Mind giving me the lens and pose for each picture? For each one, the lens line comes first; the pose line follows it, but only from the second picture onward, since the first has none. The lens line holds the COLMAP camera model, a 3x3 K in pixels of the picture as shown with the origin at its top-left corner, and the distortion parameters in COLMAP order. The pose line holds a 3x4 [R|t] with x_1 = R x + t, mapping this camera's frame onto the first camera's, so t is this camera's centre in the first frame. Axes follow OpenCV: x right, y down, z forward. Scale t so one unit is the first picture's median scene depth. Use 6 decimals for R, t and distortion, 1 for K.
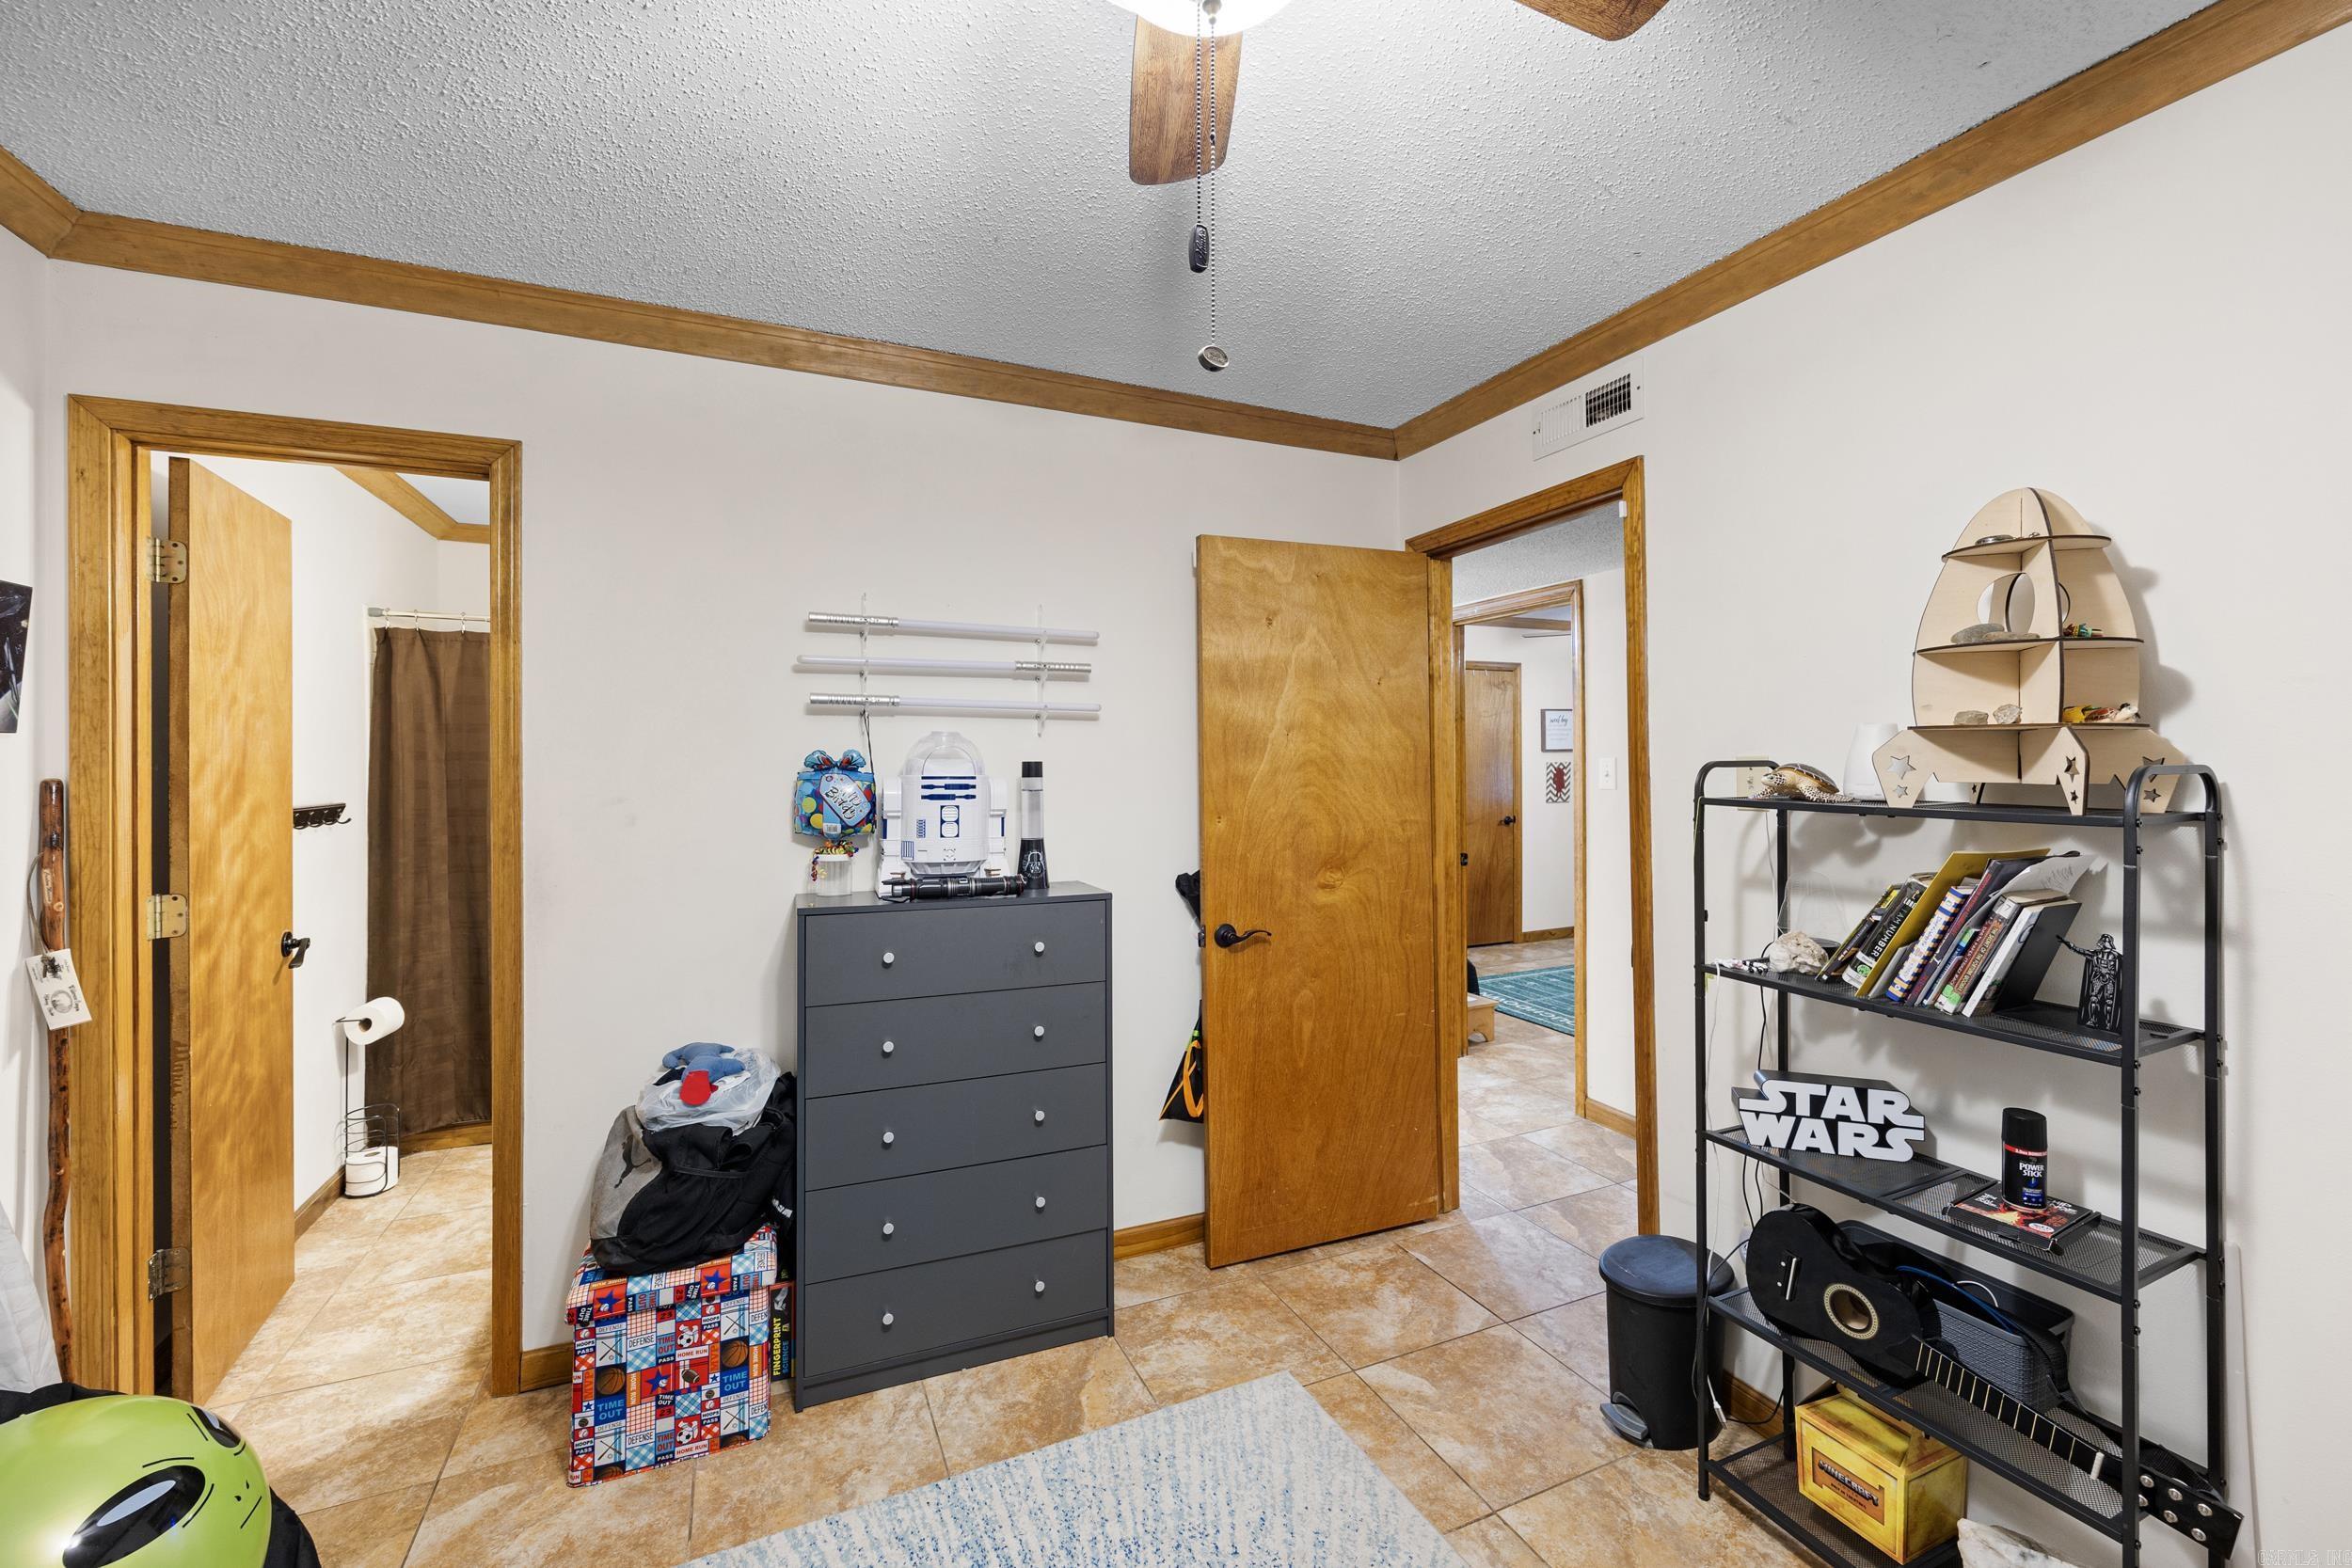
lens RADIAL K [[953.7, 0, 1183.9], [0, 953.7, 762.3], [0, 0, 1]] dist [0.000677, -0.000095]
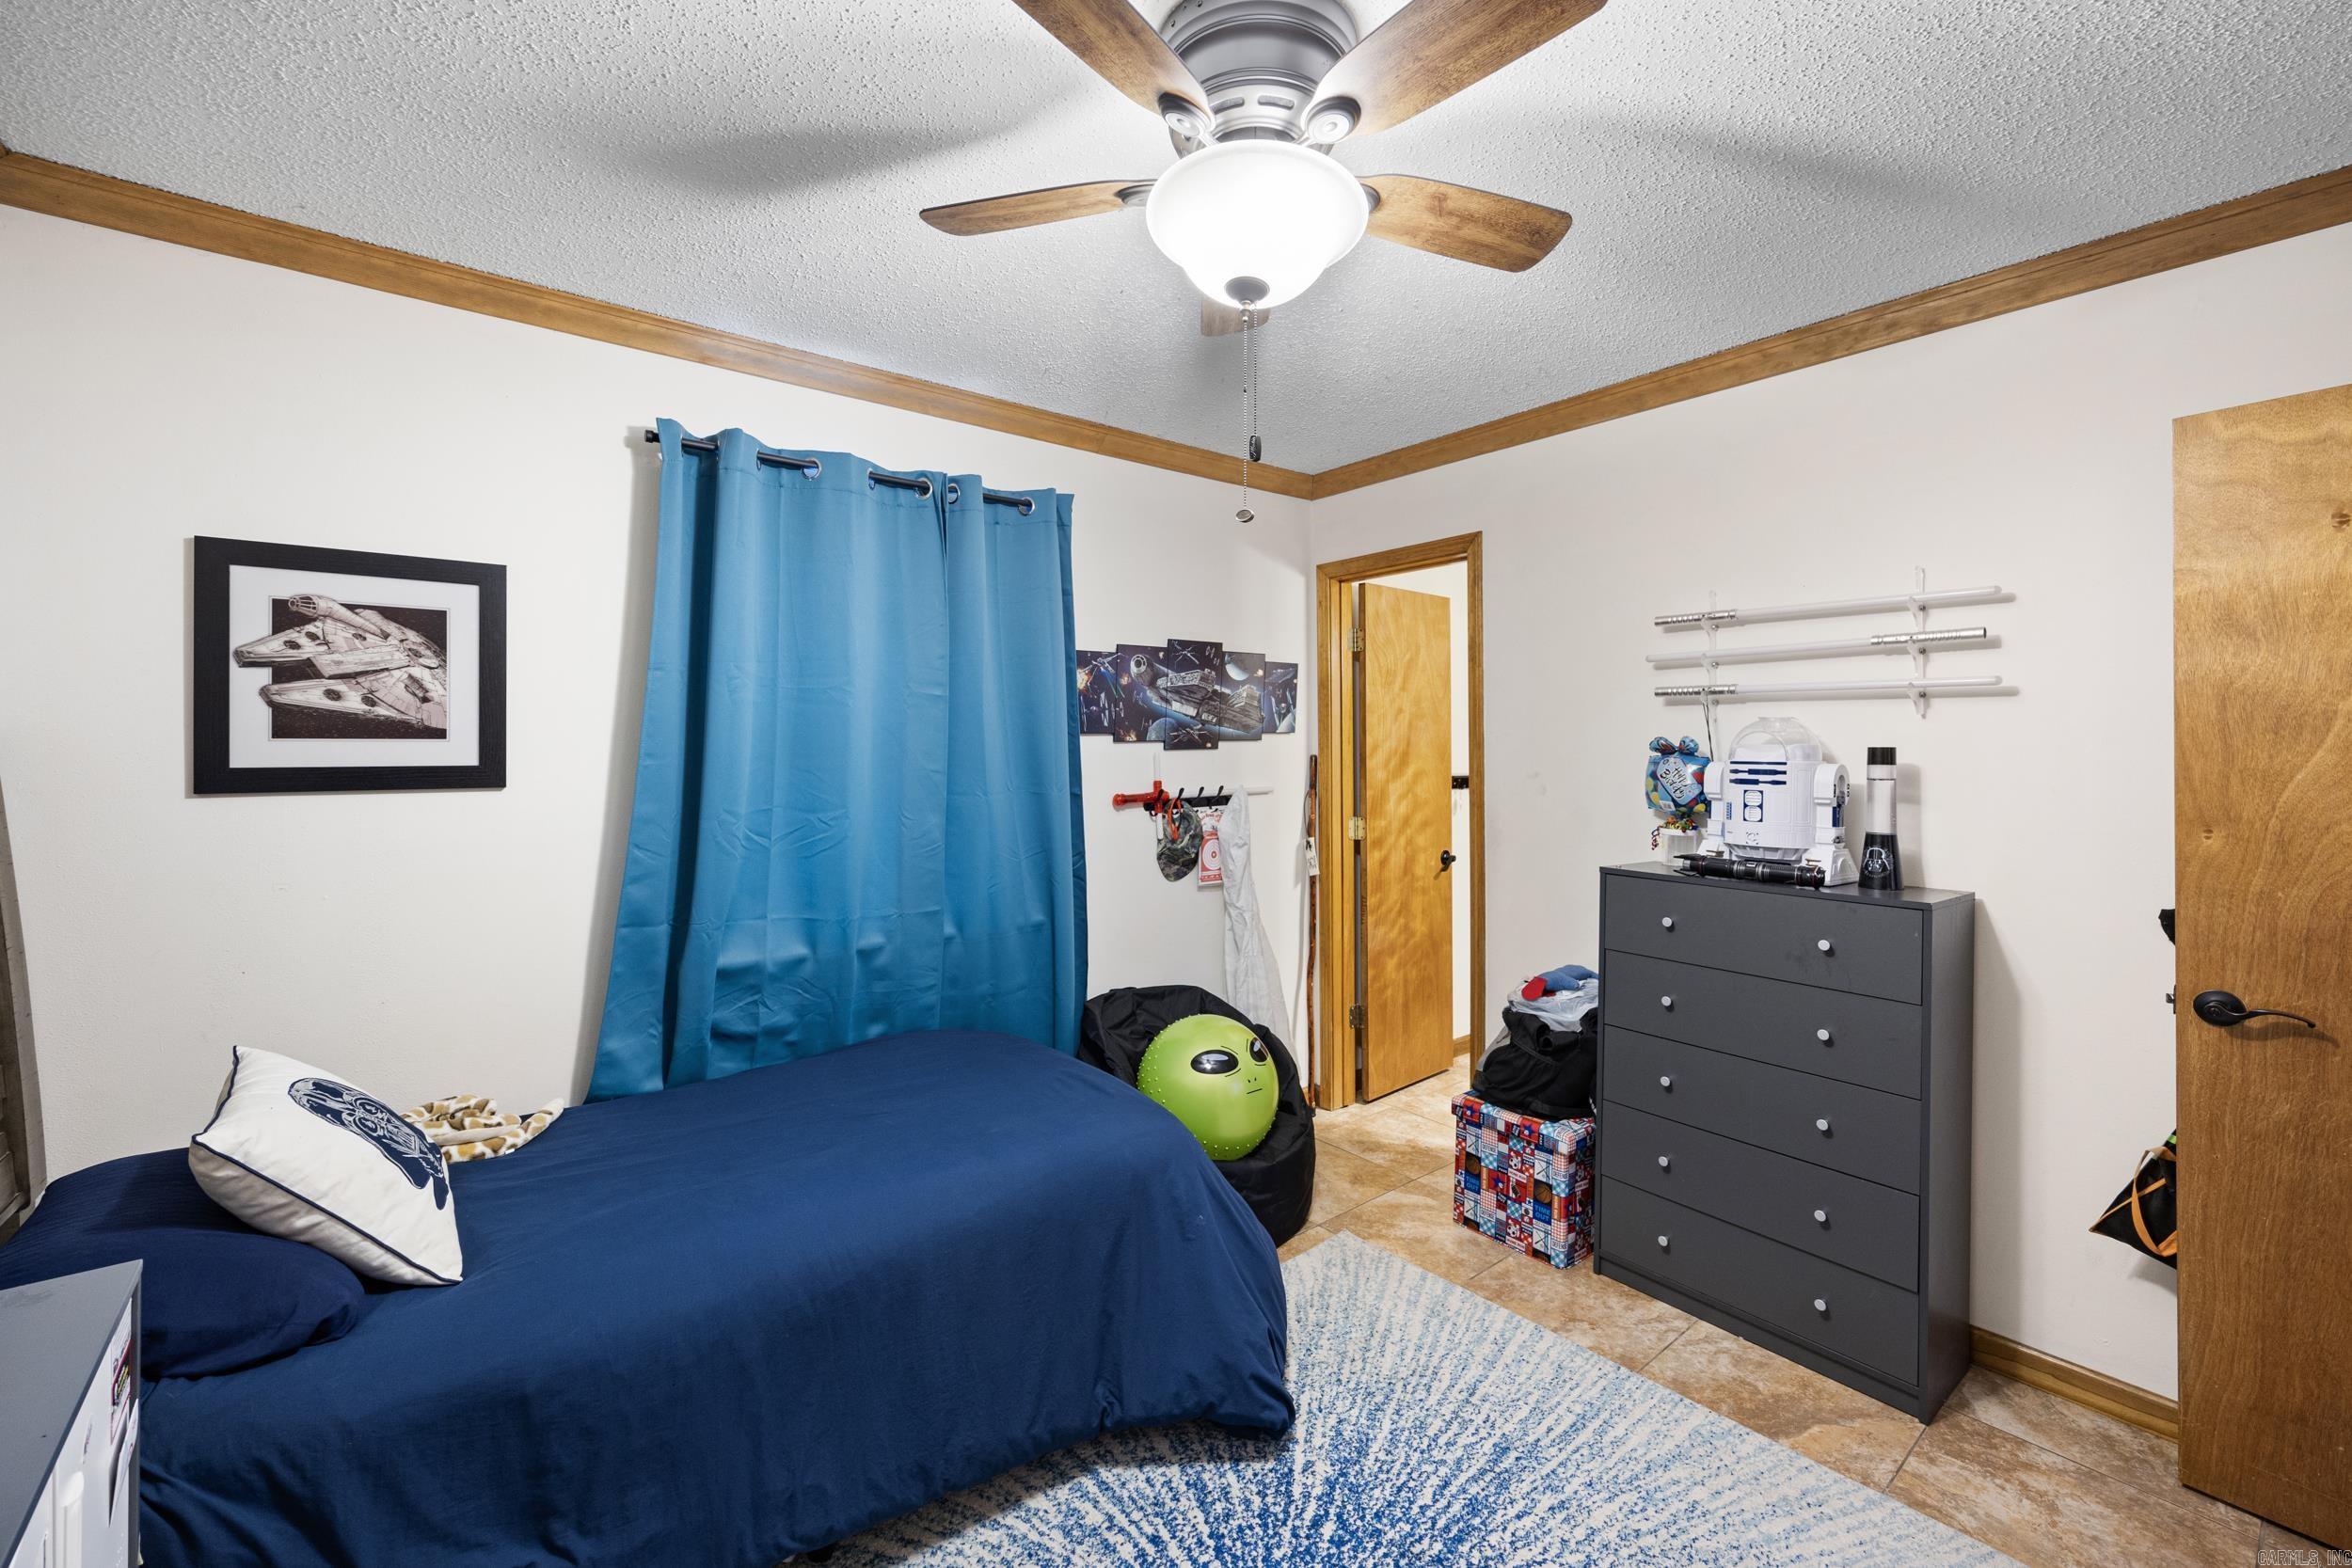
lens RADIAL K [[953.7, 0, 1189.0], [0, 953.7, 769.6], [0, 0, 1]] dist [0.000677, -0.000095]
pose [[0.269622, 0.024442, -0.962656, 0.608105], [-0.002341, 0.999691, 0.024727, -0.000405], [0.962963, -0.004414, 0.269596, 0.157411]]
